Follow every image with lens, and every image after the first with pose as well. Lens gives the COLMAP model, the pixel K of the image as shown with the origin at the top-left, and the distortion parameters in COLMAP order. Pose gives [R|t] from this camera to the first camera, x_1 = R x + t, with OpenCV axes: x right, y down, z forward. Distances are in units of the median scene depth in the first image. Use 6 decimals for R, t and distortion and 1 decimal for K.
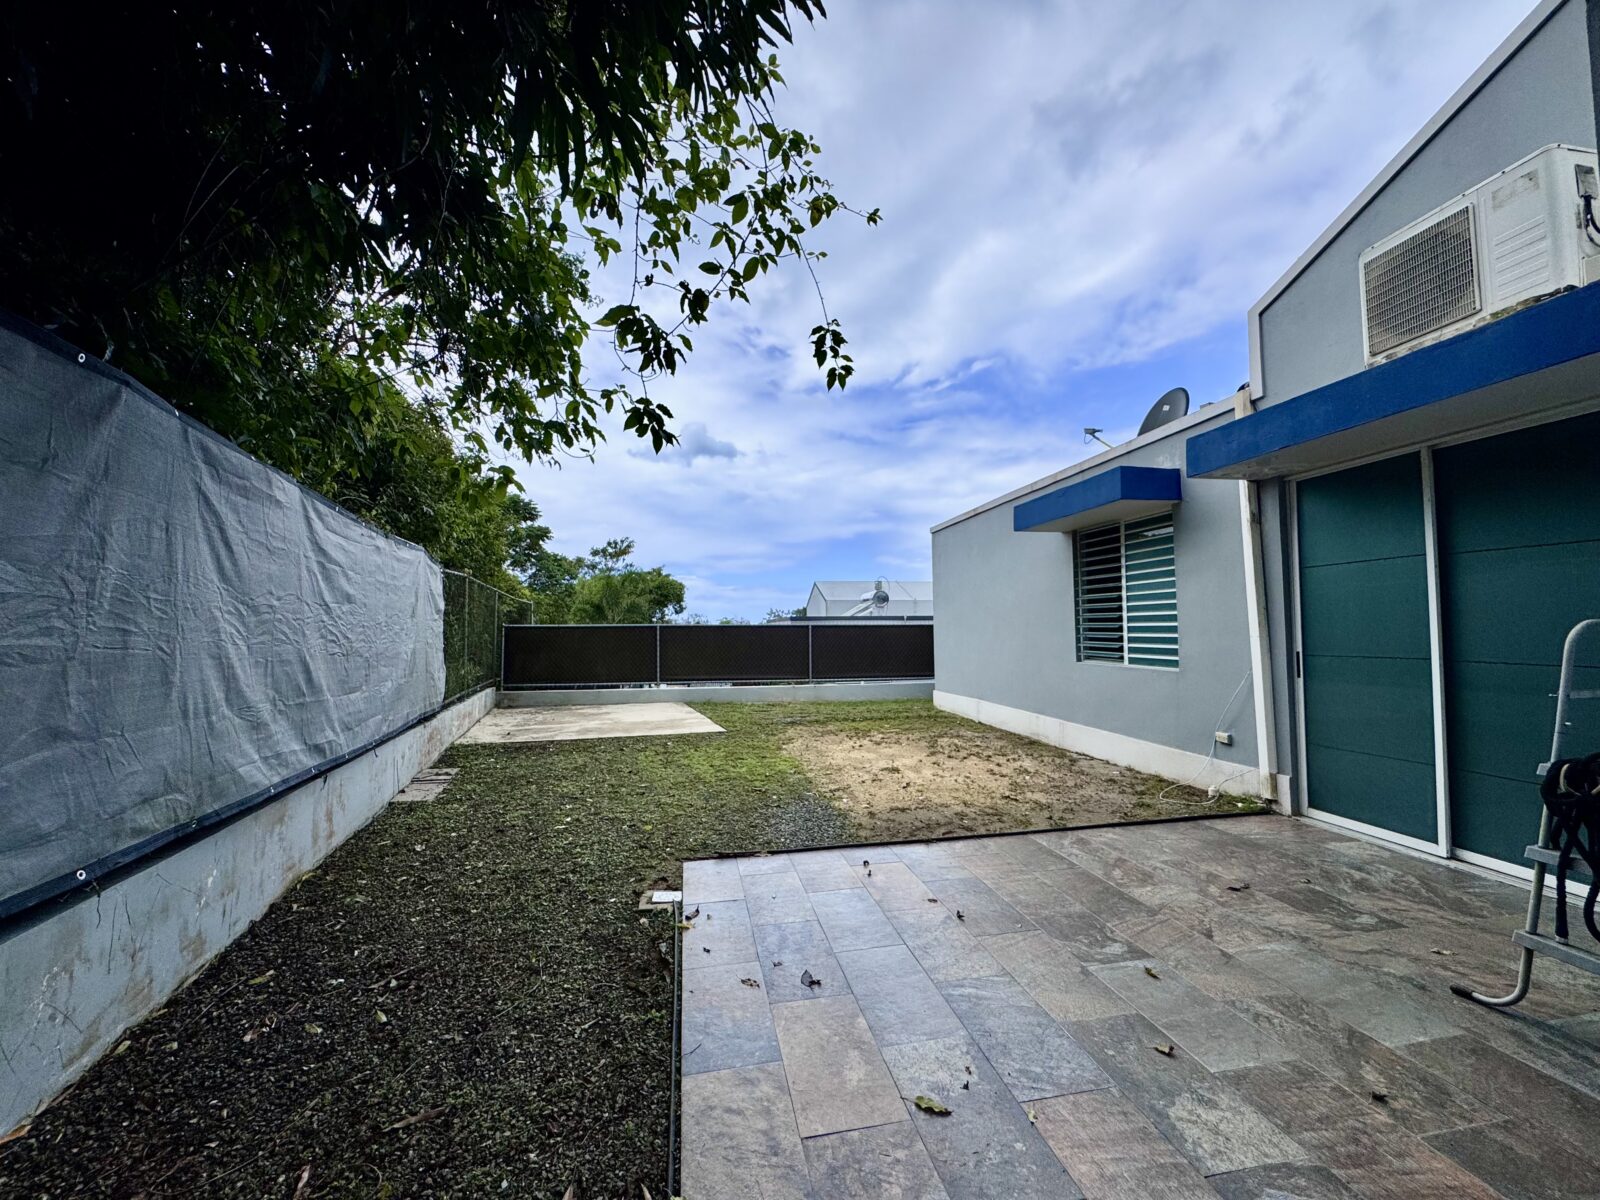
lens RADIAL K [[636.1, 0, 805.5], [0, 636.1, 600.4], [0, 0, 1]] dist [-0.001988, -0.000118]
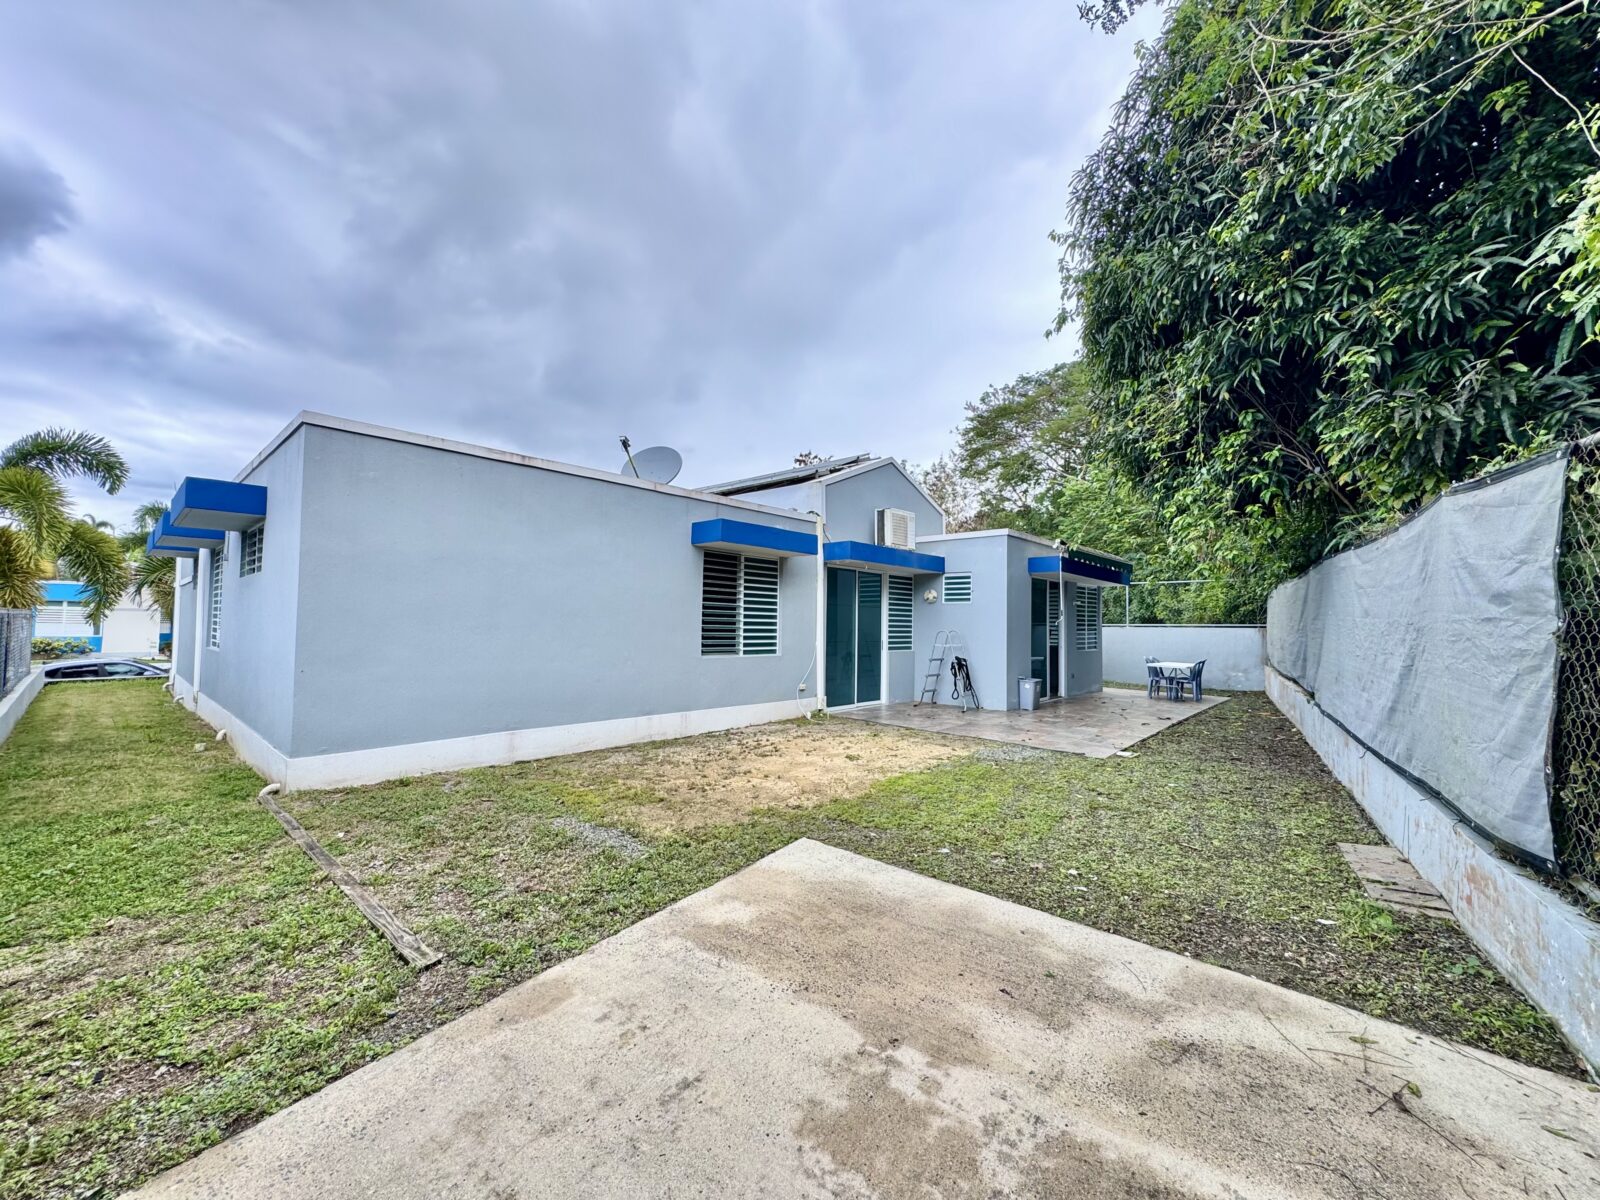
lens RADIAL K [[636.1, 0, 801.2], [0, 636.1, 601.5], [0, 0, 1]] dist [-0.001988, -0.000118]
pose [[-0.623253, 0.024659, 0.781631, -0.383155], [-0.047889, 0.996423, -0.069620, 0.040494], [-0.780553, -0.080823, -0.619843, 0.983077]]
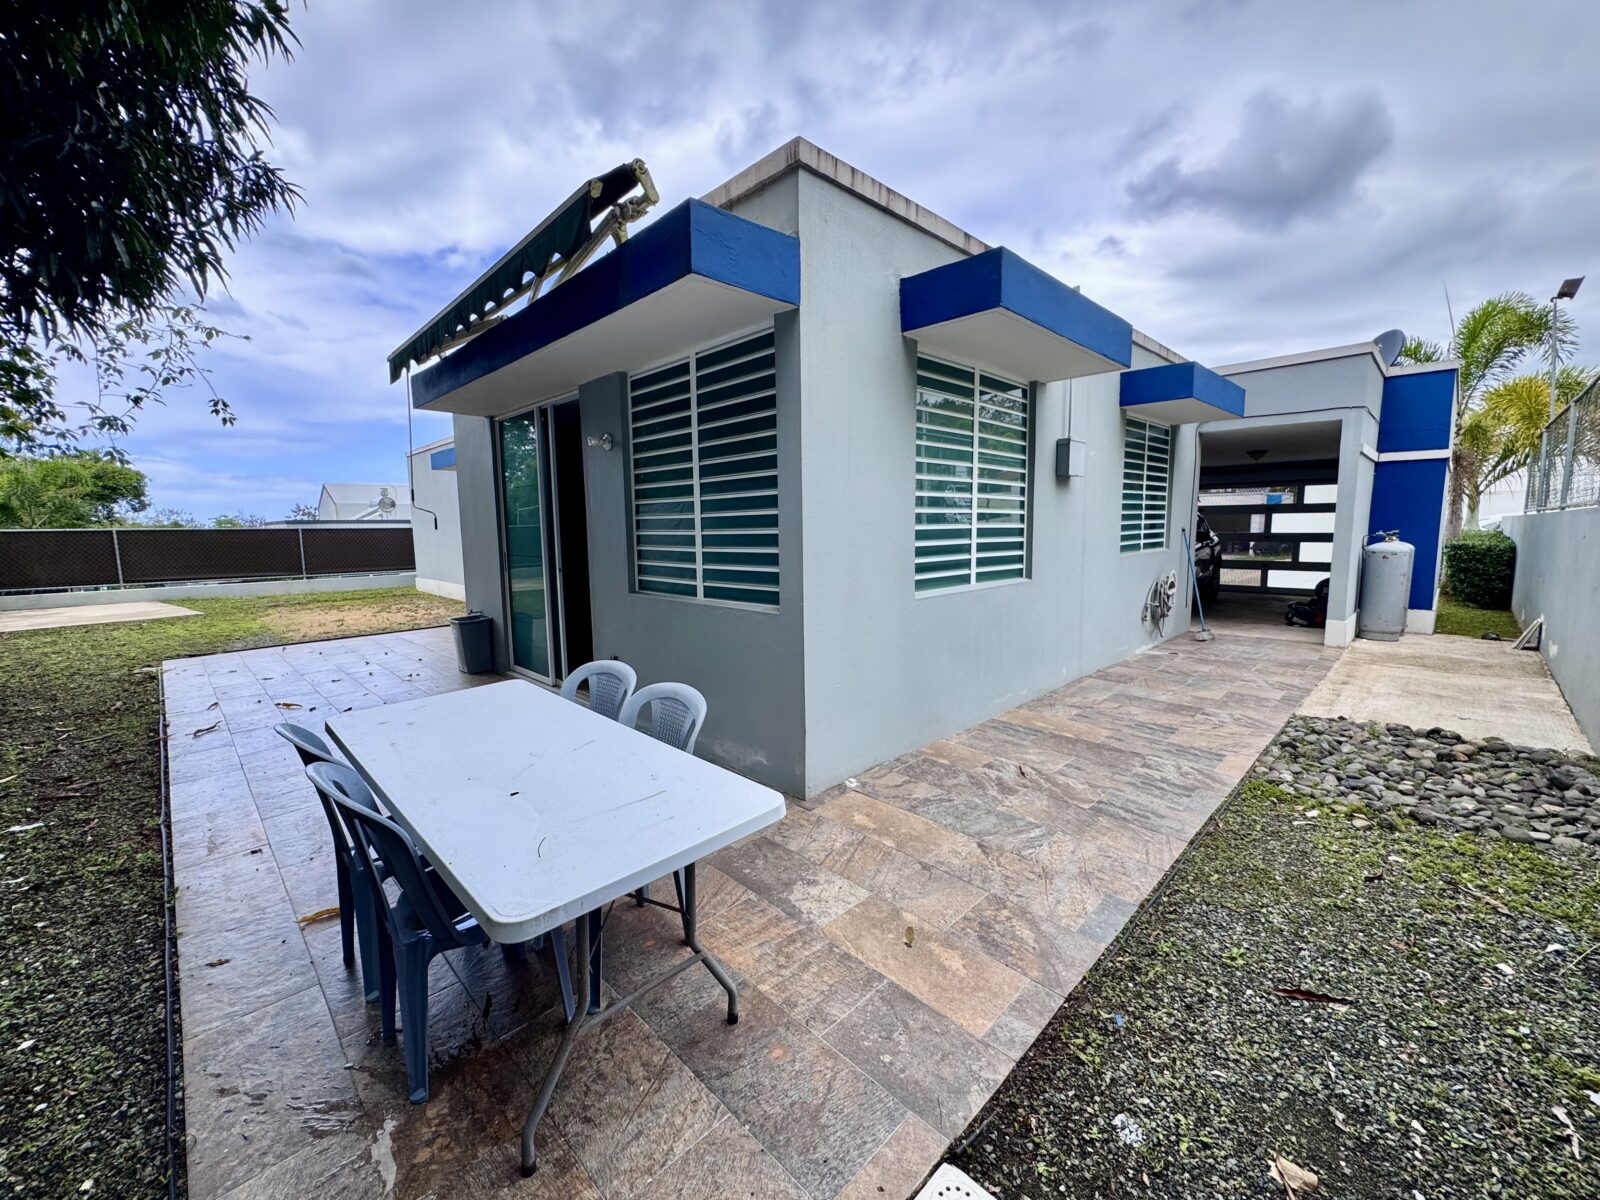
lens RADIAL K [[636.1, 0, 797.1], [0, 636.1, 594.8], [0, 0, 1]] dist [-0.001988, -0.000118]
pose [[0.823967, -0.065710, 0.562815, 0.107658], [-0.019360, 0.989409, 0.143860, -0.028993], [-0.566307, -0.129432, 0.813968, -0.541168]]
